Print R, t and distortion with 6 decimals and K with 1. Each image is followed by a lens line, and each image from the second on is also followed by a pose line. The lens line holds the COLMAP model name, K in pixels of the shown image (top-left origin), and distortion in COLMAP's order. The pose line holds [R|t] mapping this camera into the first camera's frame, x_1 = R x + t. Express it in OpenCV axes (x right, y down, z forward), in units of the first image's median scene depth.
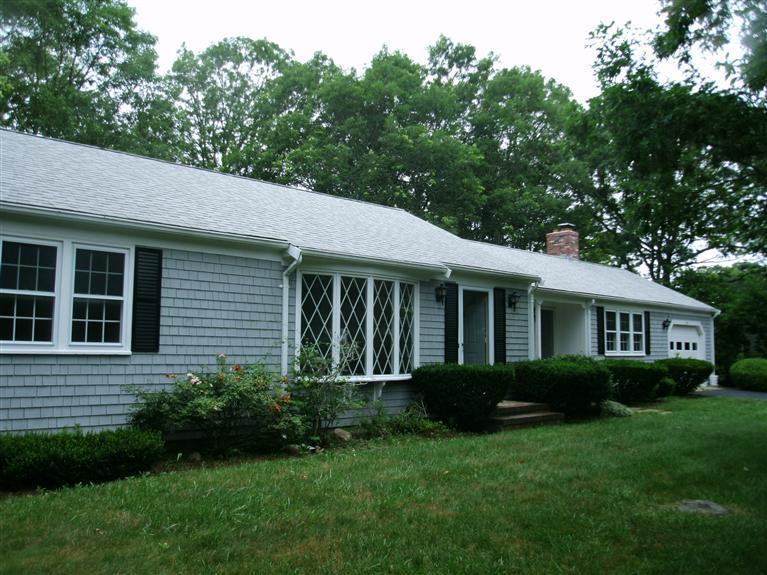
lens RADIAL K [[676.3, 0, 383.5], [0, 676.3, 287.5], [0, 0, 1]] dist [-0.007743, -0.019036]
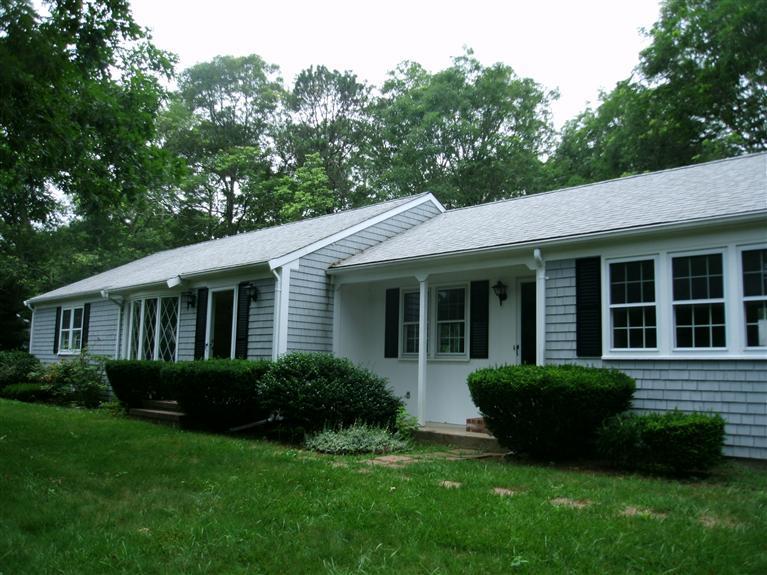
lens RADIAL K [[633.1, 0, 383.5], [0, 633.1, 287.5], [0, 0, 1]] dist [-0.046147, 0.000092]
pose [[0.091705, -0.113421, -0.989306, 0.448512], [0.090643, 0.990318, -0.105135, 0.049589], [0.991652, -0.080033, 0.101098, 0.468499]]
